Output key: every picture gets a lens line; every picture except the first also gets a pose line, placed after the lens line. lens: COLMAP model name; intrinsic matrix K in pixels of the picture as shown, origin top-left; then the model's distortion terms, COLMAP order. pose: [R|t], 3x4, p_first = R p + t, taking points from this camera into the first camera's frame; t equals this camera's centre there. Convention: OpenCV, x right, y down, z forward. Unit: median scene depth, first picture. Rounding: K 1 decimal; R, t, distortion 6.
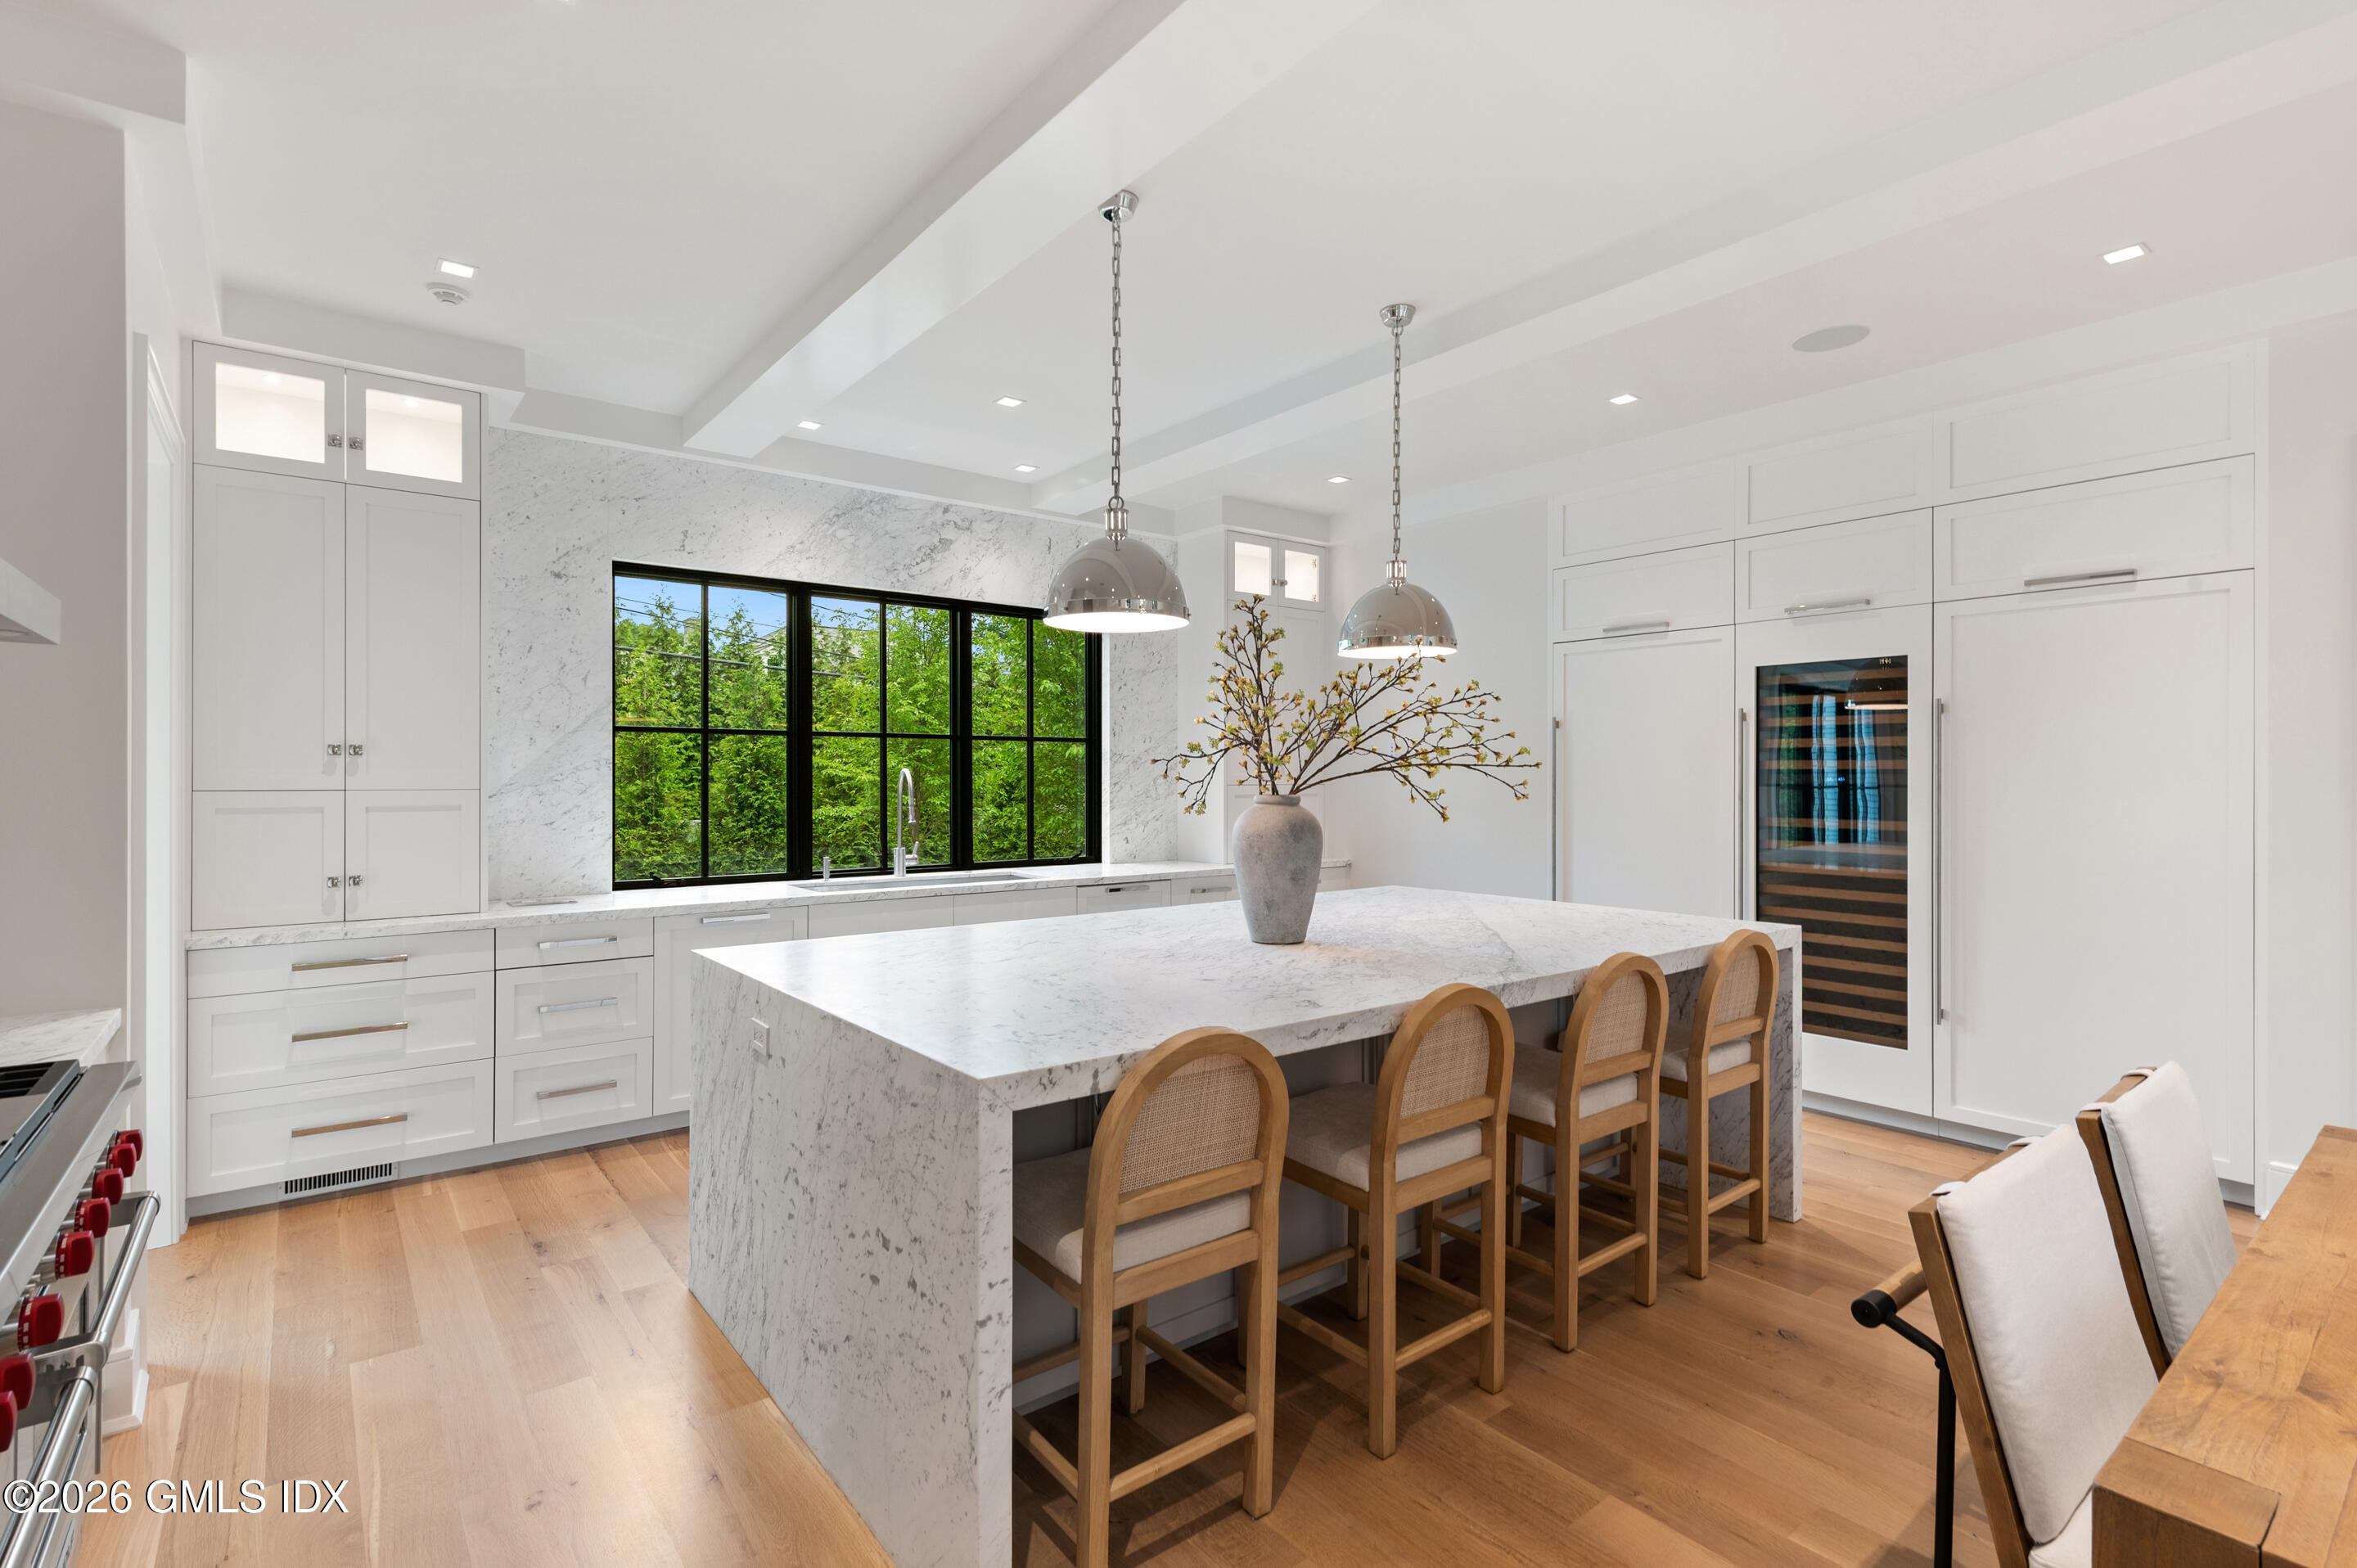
lens RADIAL K [[1096.8, 0, 1175.5], [0, 1096.8, 772.6], [0, 0, 1]] dist [0.023473, -0.011600]
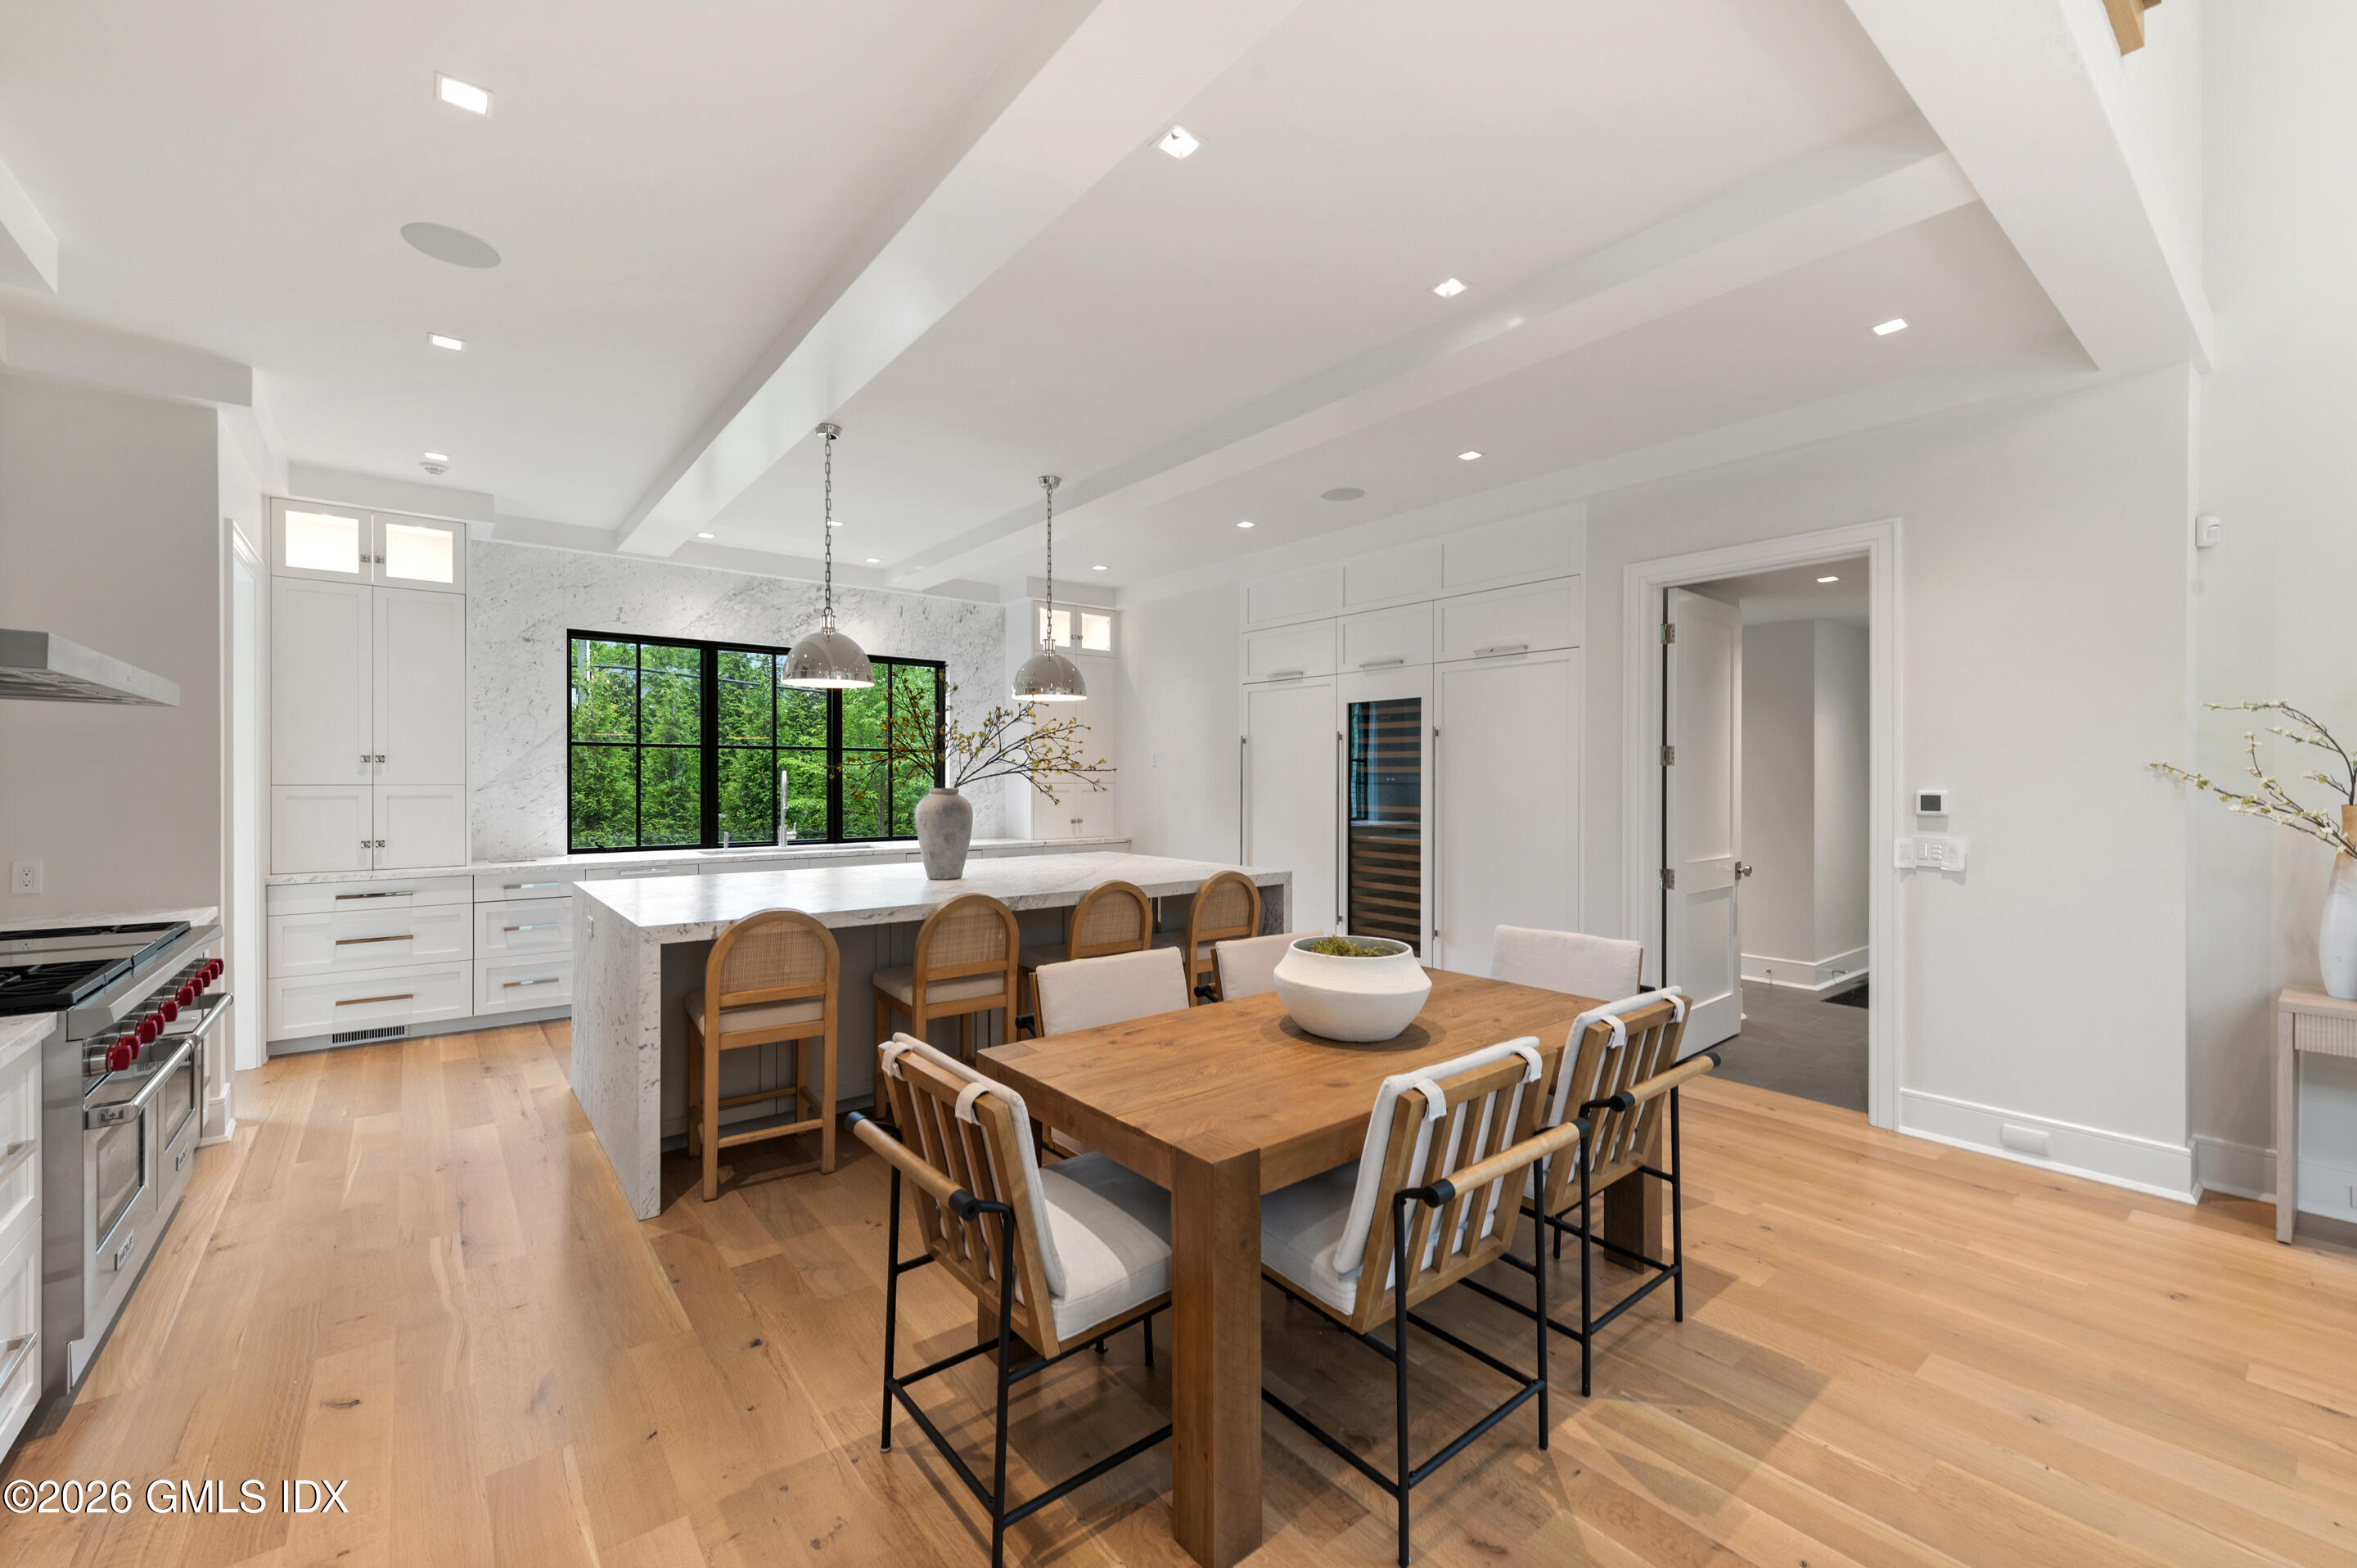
lens RADIAL K [[943.4, 0, 1170.0], [0, 943.4, 778.7], [0, 0, 1]] dist [0.018219, -0.007907]
pose [[0.999976, 0.001272, 0.006771, 0.351048], [-0.001303, 0.999988, 0.004645, -0.000359], [-0.006765, -0.004654, 0.999966, -0.332535]]
